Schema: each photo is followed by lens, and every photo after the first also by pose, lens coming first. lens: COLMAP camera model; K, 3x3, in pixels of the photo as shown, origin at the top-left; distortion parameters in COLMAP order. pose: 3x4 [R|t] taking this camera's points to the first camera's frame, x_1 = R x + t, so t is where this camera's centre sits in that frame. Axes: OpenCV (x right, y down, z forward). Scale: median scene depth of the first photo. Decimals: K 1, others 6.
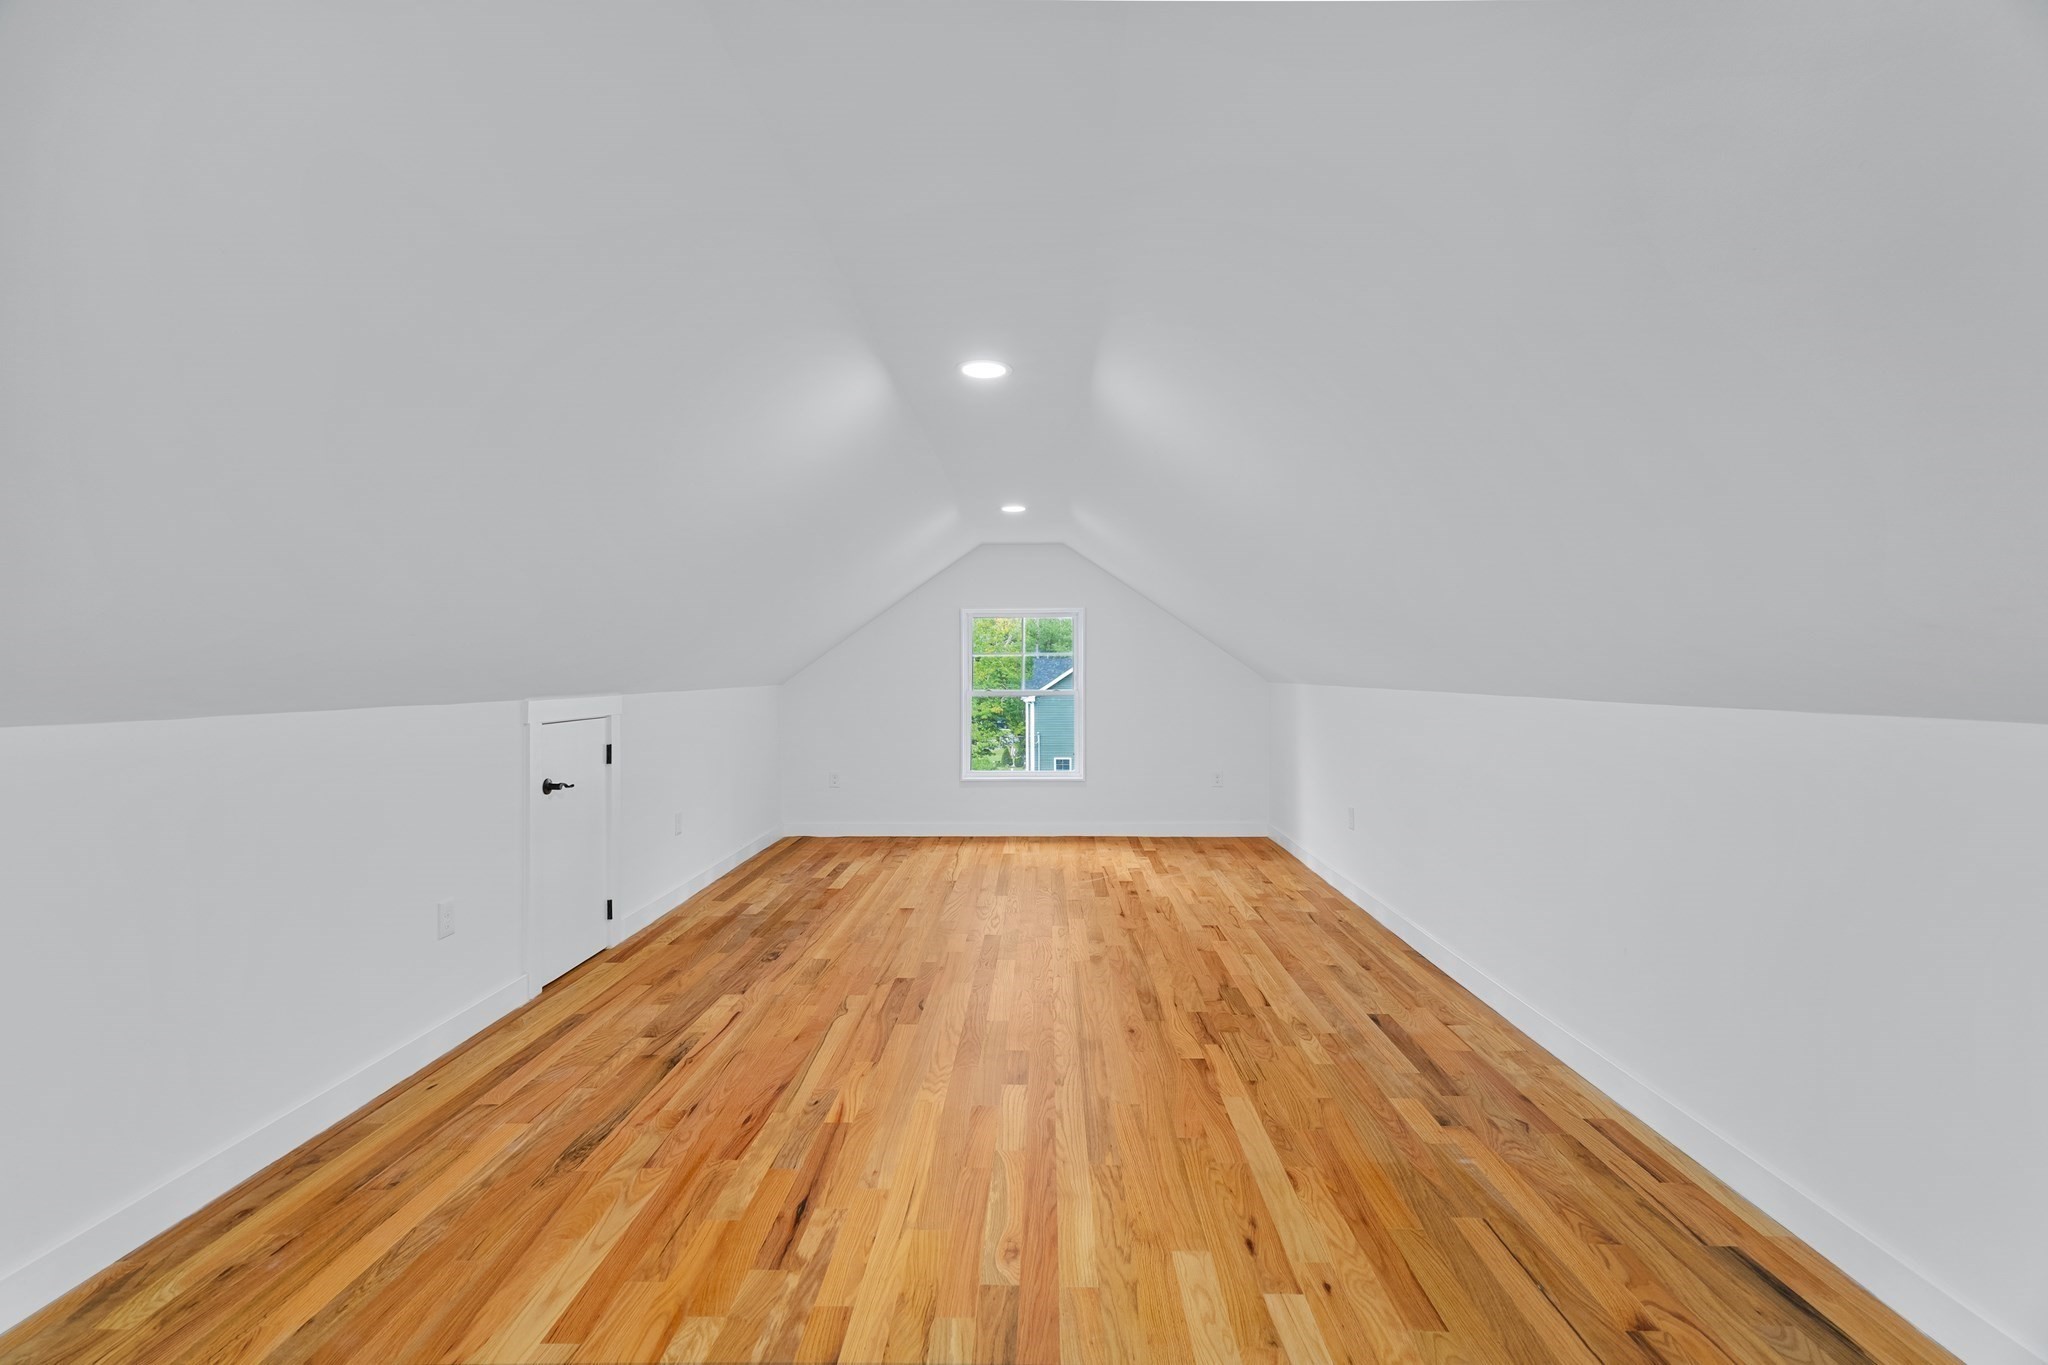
lens RADIAL K [[924.6, 0, 1011.9], [0, 924.6, 704.3], [0, 0, 1]] dist [0.020005, -0.001047]
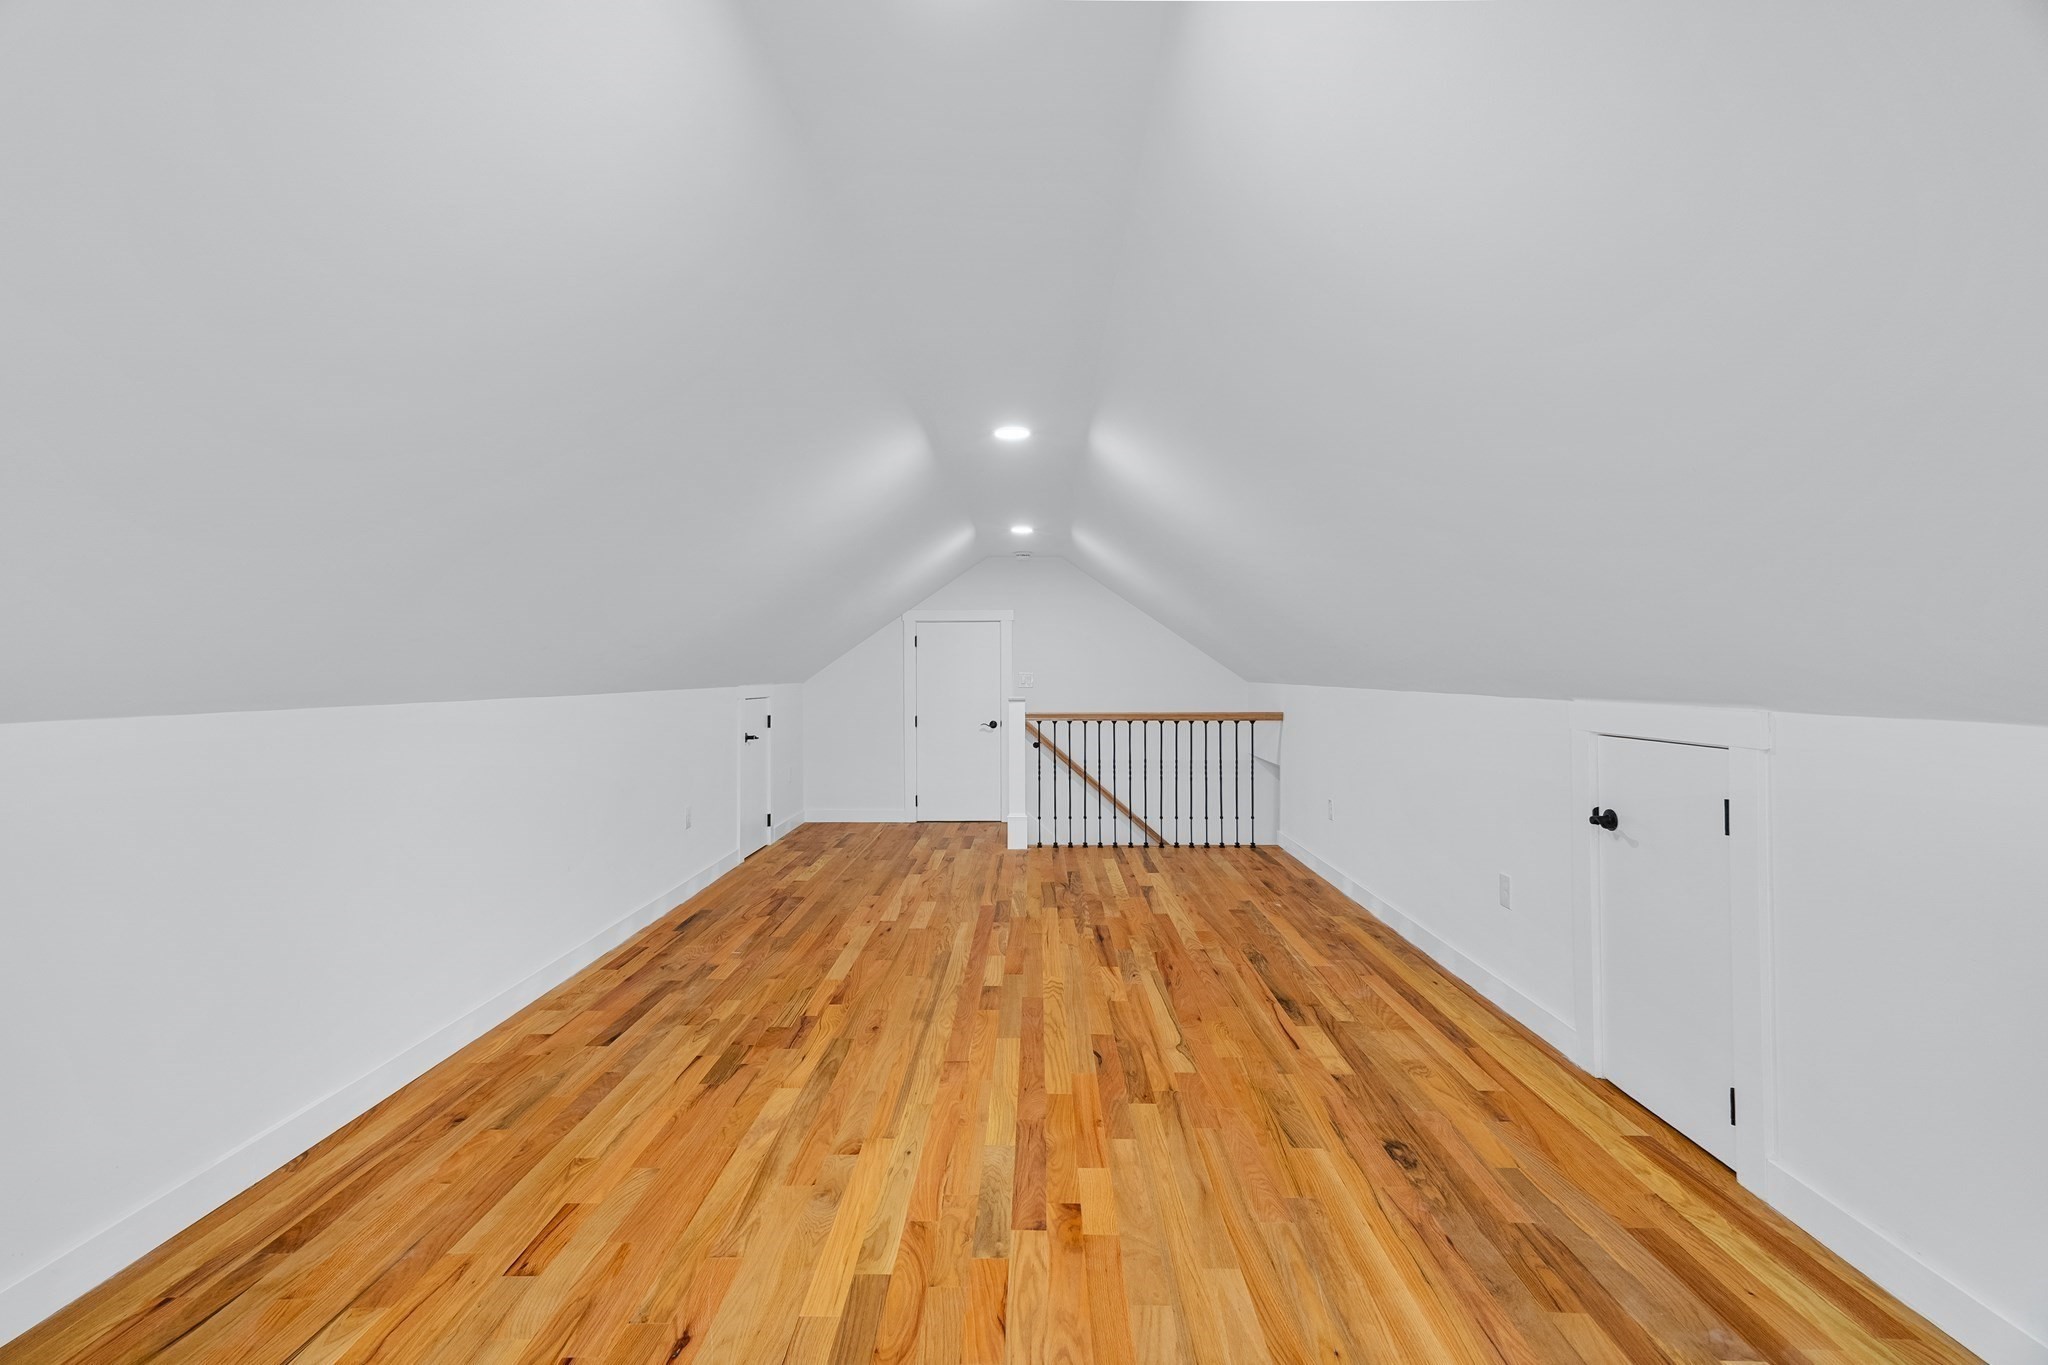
lens RADIAL K [[924.6, 0, 1011.9], [0, 924.6, 704.3], [0, 0, 1]] dist [0.020005, -0.001047]
pose [[-0.999912, 0.009028, -0.009763, -0.012279], [0.008309, 0.997421, 0.071296, -0.065671], [0.010381, 0.071208, -0.997407, 1.857035]]
